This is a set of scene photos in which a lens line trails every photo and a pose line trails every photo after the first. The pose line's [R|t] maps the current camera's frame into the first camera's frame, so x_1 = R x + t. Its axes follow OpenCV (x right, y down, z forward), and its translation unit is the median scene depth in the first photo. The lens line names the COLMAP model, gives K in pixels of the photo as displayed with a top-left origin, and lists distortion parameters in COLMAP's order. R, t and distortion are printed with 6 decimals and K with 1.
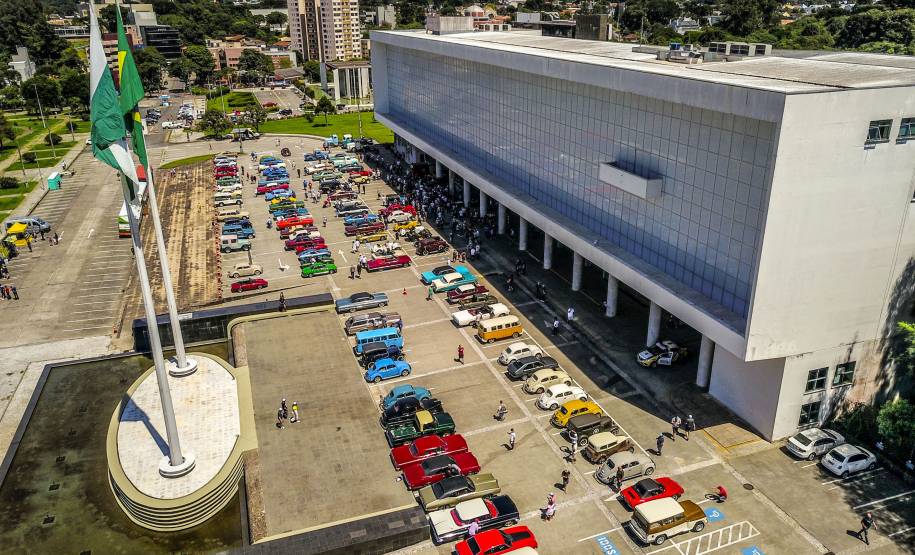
lens RADIAL K [[691.3, 0, 457.9], [0, 691.3, 275.4], [0, 0, 1]] dist [-0.010704, 0.005240]
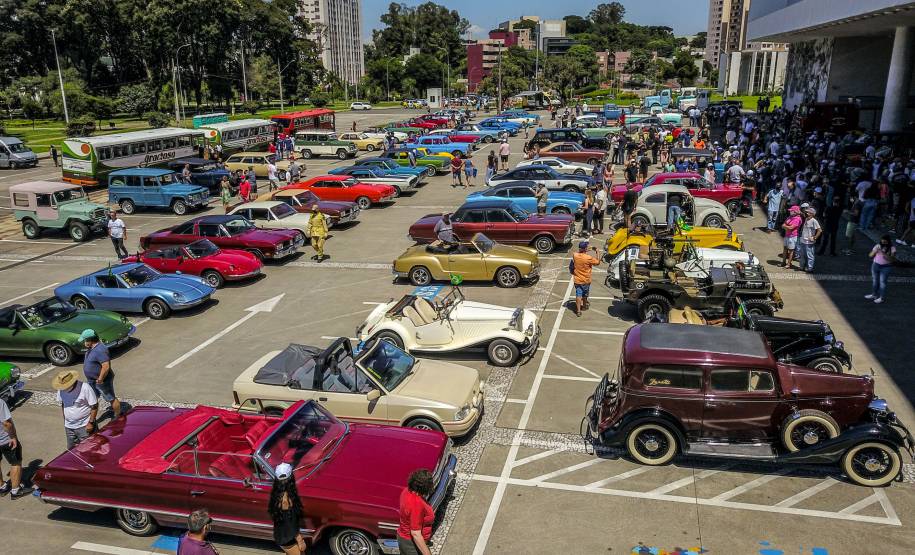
lens RADIAL K [[691.3, 0, 450.9], [0, 691.3, 283.1], [0, 0, 1]] dist [-0.010704, 0.005240]
pose [[0.826225, 0.175530, -0.535295, -0.016681], [-0.207118, 0.978315, 0.001117, -0.048881], [0.523884, 0.109947, 0.844664, 0.836602]]
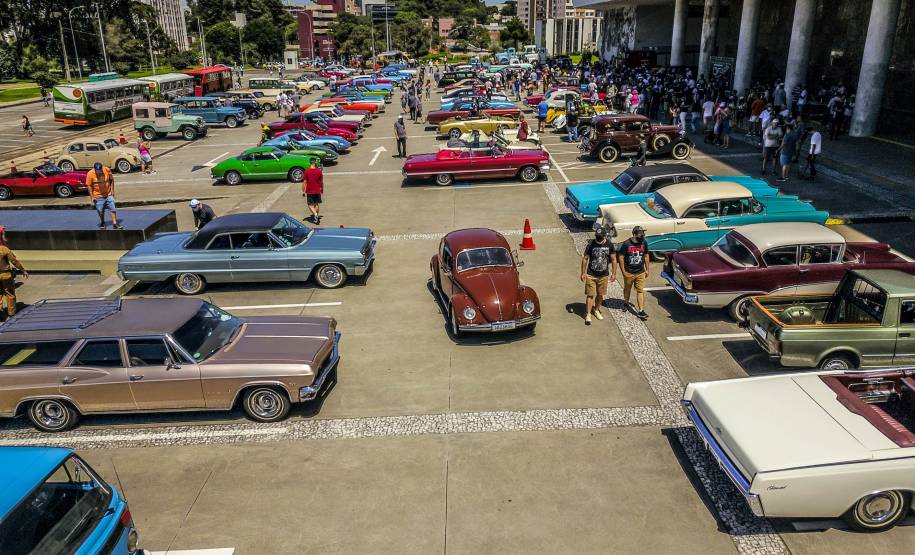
lens RADIAL K [[691.3, 0, 458.3], [0, 691.3, 282.7], [0, 0, 1]] dist [-0.010704, 0.005240]
pose [[0.945474, 0.119140, -0.303124, -0.009082], [-0.125095, 0.992145, -0.000231, 0.031404], [0.300715, 0.038138, 0.952951, 0.650220]]
